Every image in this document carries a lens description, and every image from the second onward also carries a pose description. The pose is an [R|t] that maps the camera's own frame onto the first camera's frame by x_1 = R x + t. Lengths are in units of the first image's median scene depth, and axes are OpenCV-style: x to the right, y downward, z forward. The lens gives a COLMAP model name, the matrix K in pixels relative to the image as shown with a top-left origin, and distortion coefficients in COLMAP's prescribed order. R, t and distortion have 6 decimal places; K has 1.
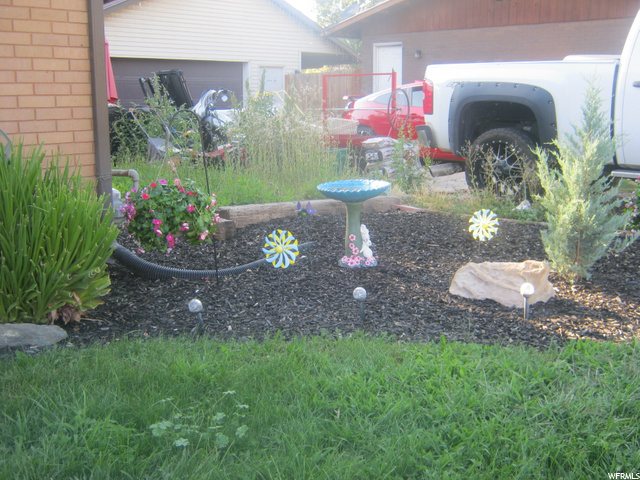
lens RADIAL K [[708.0, 0, 321.4], [0, 708.0, 239.8], [0, 0, 1]] dist [-0.080033, 0.000000]
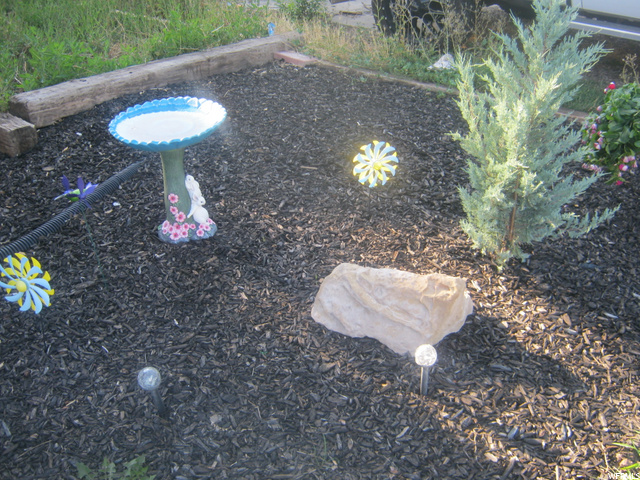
lens RADIAL K [[708.0, 0, 318.0], [0, 708.0, 239.4], [0, 0, 1]] dist [-0.080033, 0.000000]
pose [[0.995083, -0.051270, 0.084740, 0.119295], [0.020409, 0.943375, 0.331101, -0.179397], [-0.096917, -0.327743, 0.939783, 0.364204]]
